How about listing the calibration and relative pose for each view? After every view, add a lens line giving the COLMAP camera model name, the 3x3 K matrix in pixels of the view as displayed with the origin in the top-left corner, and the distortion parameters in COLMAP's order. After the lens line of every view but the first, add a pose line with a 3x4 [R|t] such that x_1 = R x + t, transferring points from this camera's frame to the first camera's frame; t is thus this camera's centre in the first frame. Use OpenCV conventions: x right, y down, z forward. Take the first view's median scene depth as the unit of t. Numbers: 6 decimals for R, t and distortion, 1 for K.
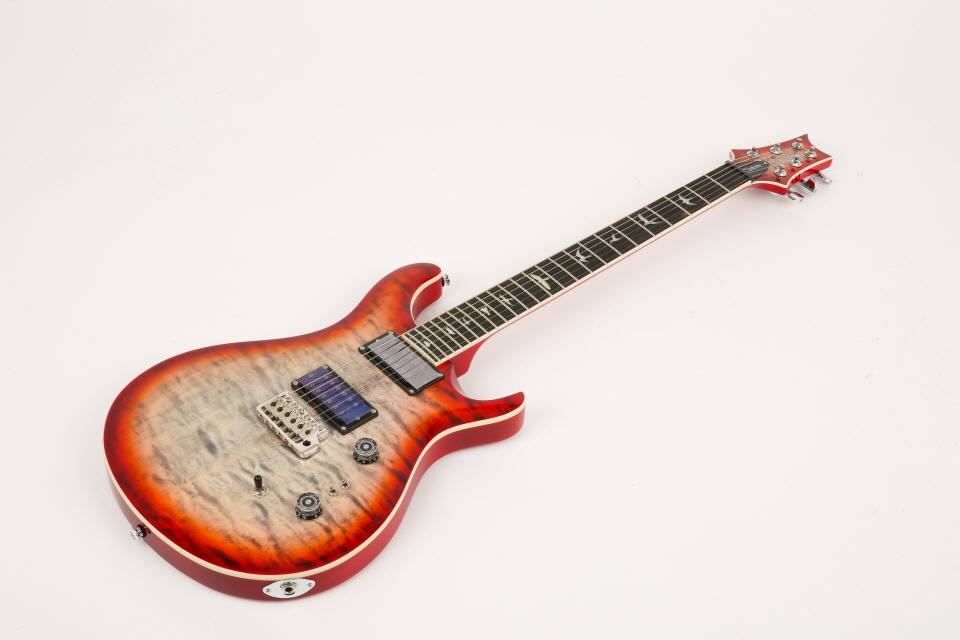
lens RADIAL K [[1726.7, 0, 480.0], [0, 1726.7, 320.0], [0, 0, 1]] dist [0.128138, 0.095833]
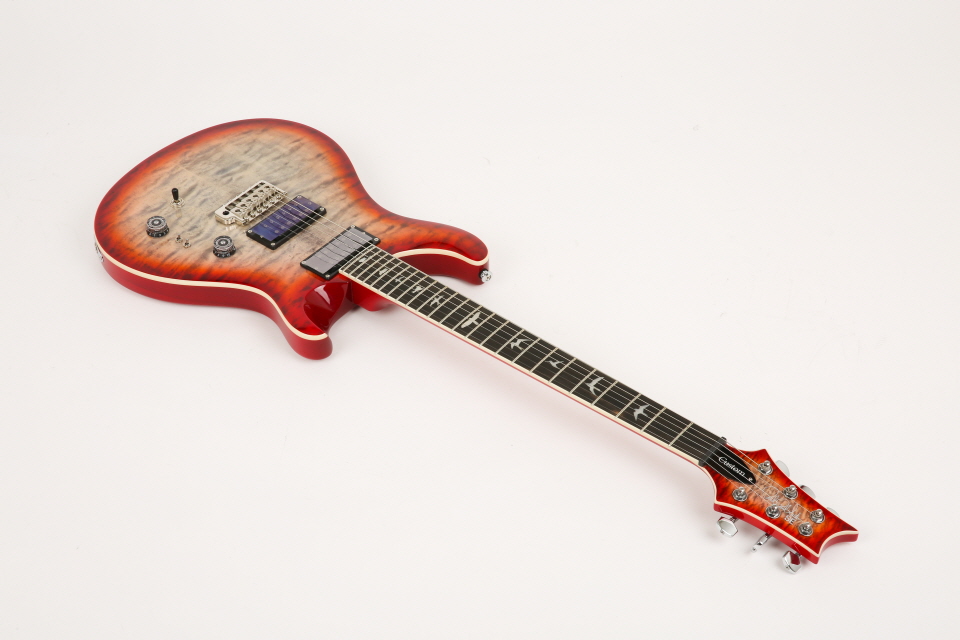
lens RADIAL K [[1726.7, 0, 480.0], [0, 1726.7, 320.0], [0, 0, 1]] dist [0.128138, 0.095833]
pose [[0.175524, 0.639988, -0.748068, 0.855888], [-0.652075, 0.644860, 0.398691, -0.463096], [0.737557, 0.417817, 0.530508, 0.522892]]
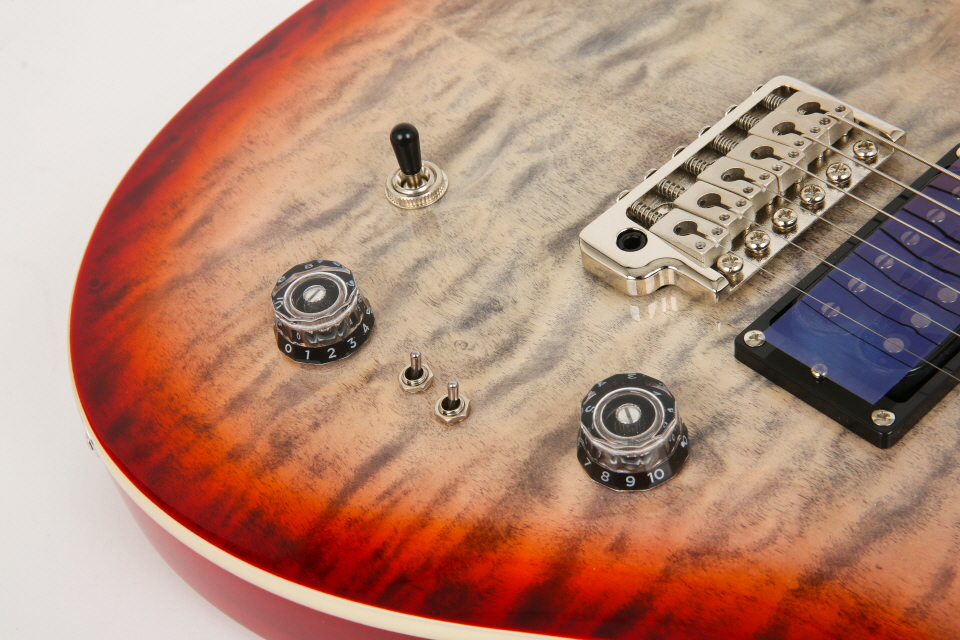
lens RADIAL K [[1610.0, 0, 480.0], [0, 1610.0, 320.0], [0, 0, 1]] dist [0.020084, 0.163657]
pose [[0.041741, 0.710865, -0.702089, 0.072415], [-0.557566, 0.599679, 0.574025, -0.044433], [0.829082, 0.367501, 0.421386, 0.875994]]
